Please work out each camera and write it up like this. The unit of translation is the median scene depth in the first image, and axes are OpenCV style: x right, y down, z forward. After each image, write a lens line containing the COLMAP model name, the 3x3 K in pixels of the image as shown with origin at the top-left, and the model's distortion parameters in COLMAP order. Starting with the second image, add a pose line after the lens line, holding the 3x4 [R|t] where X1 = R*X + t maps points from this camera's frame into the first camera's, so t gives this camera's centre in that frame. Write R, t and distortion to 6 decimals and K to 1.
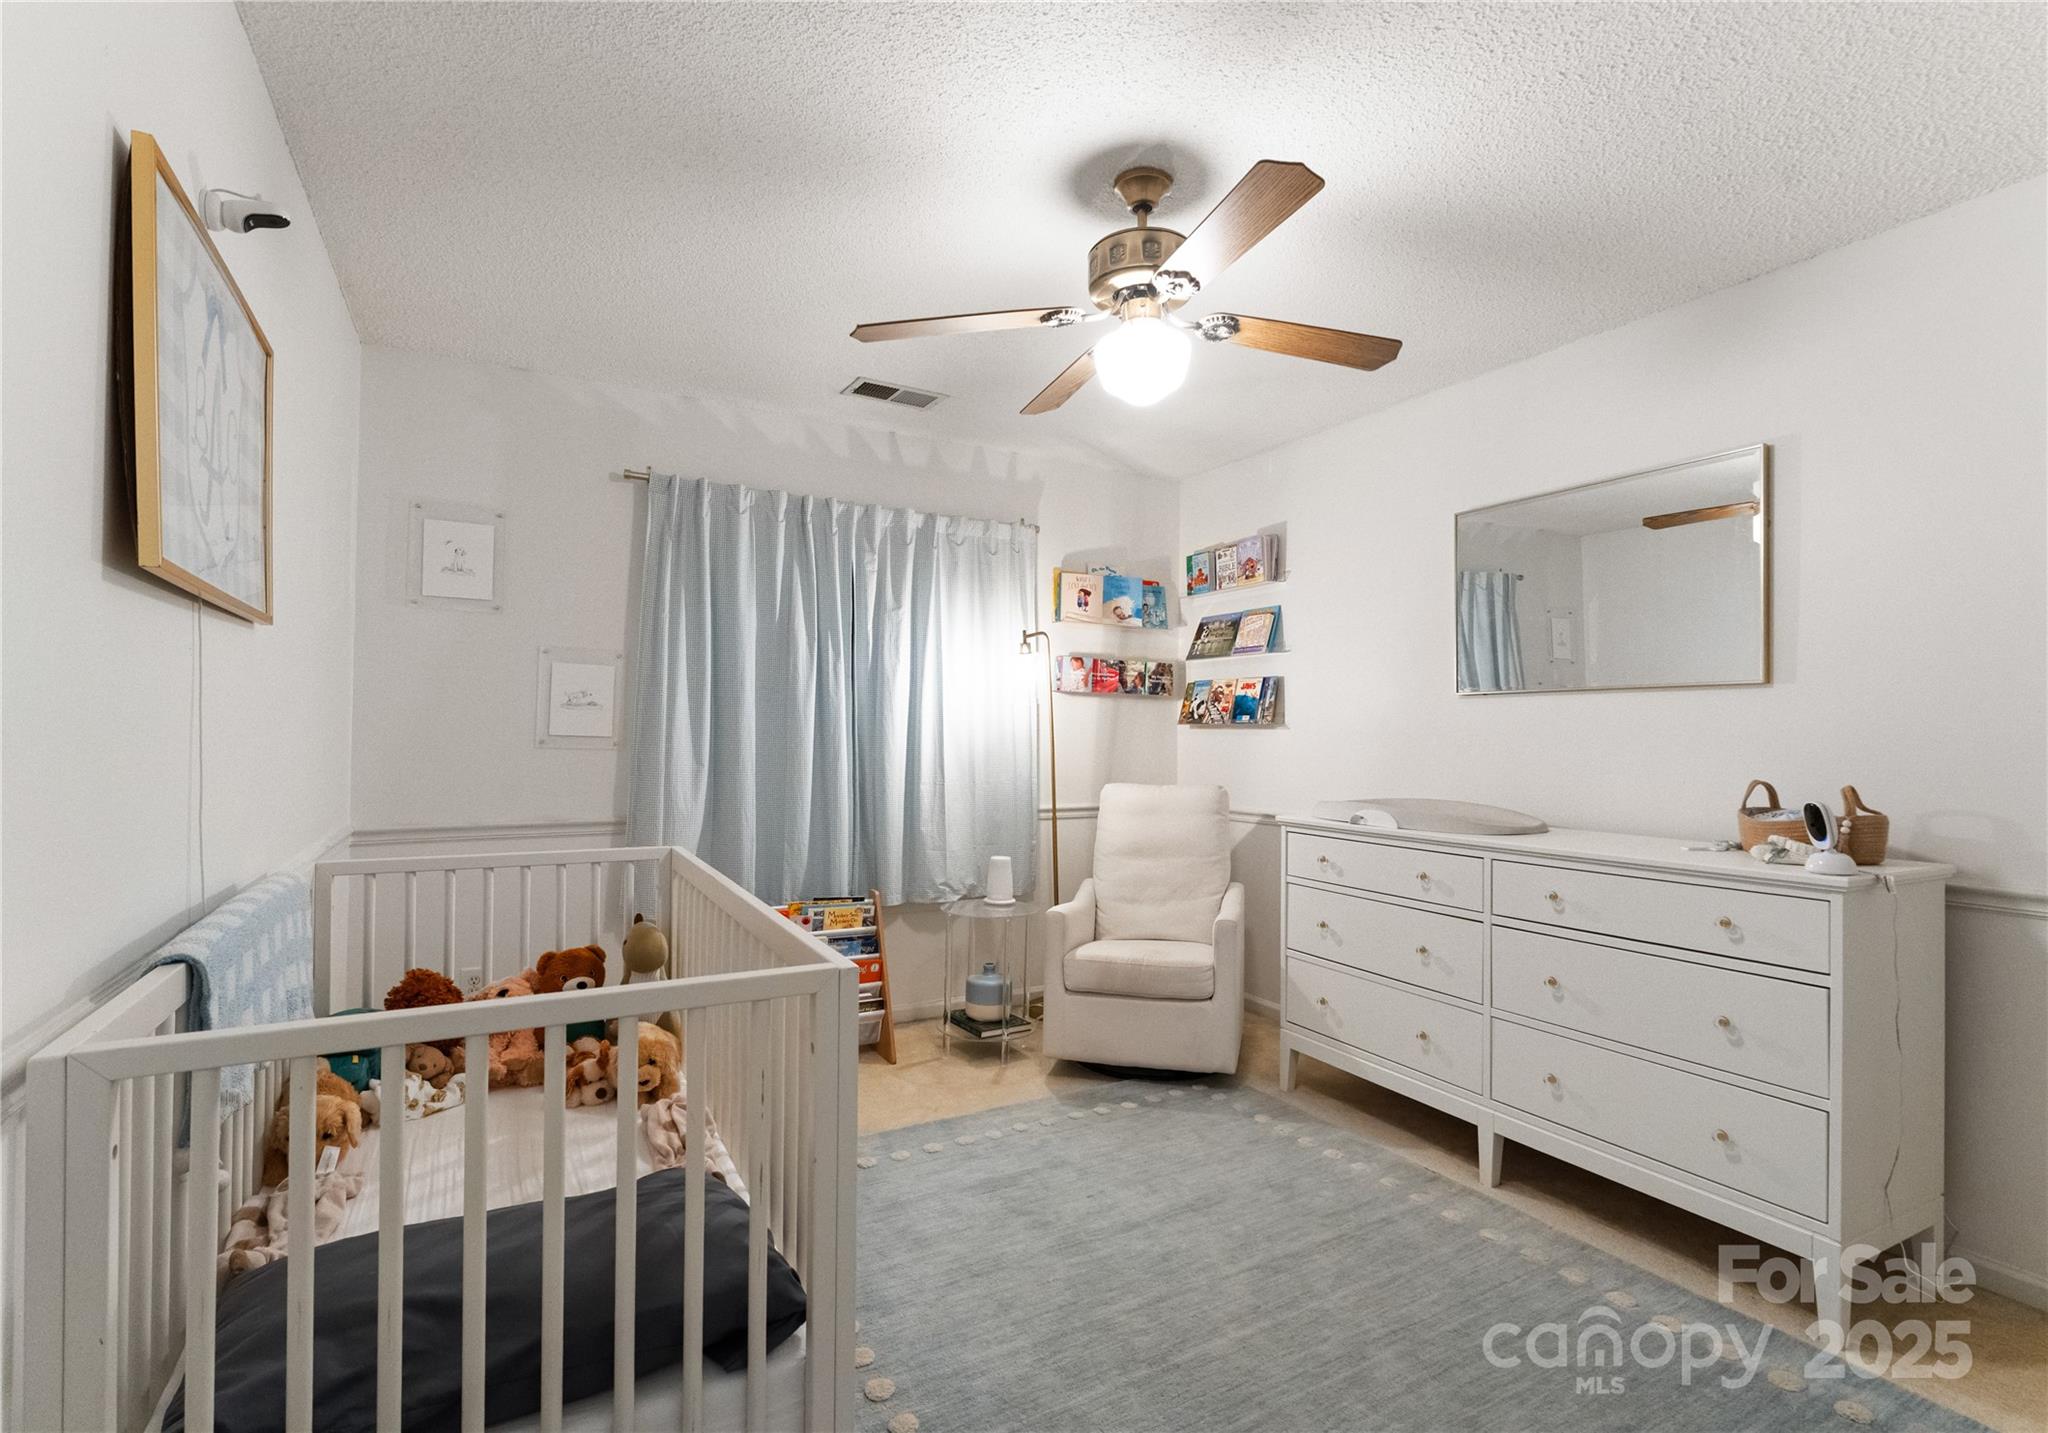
lens RADIAL K [[973.1, 0, 1023.9], [0, 973.1, 734.8], [0, 0, 1]] dist [-0.001317, -0.000059]
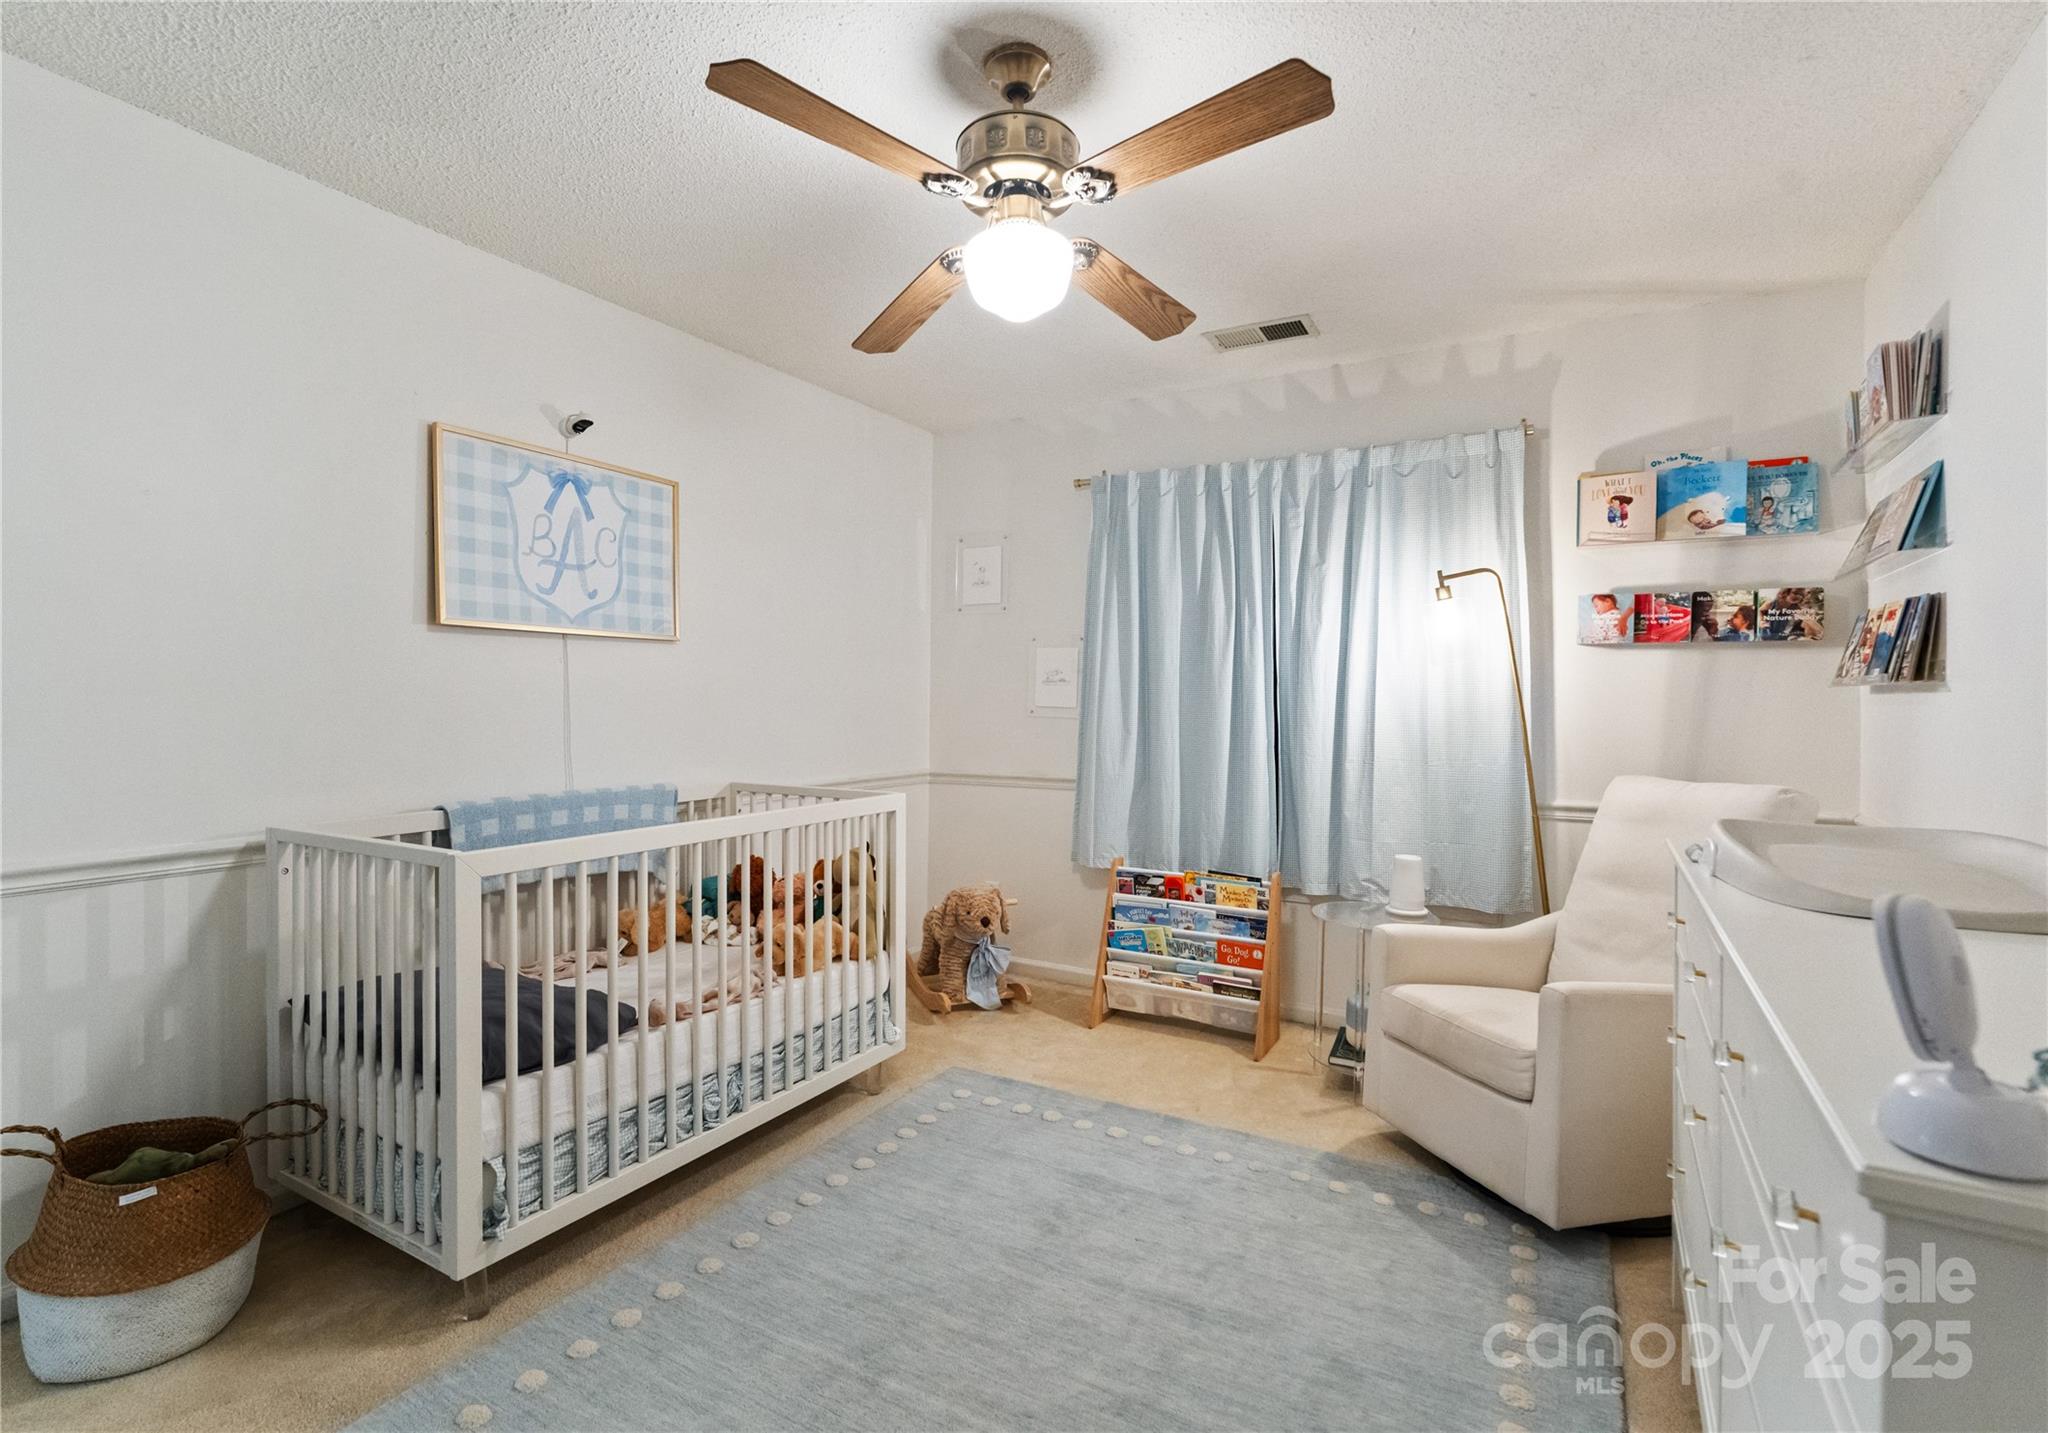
lens RADIAL K [[951.8, 0, 1024.0], [0, 951.8, 716.5], [0, 0, 1]] dist [-0.000266, -0.000030]
pose [[0.512912, 0.005131, -0.858426, 0.475470], [-0.000871, 0.999985, 0.005456, 0.005615], [0.858441, -0.002051, 0.512909, 0.313606]]
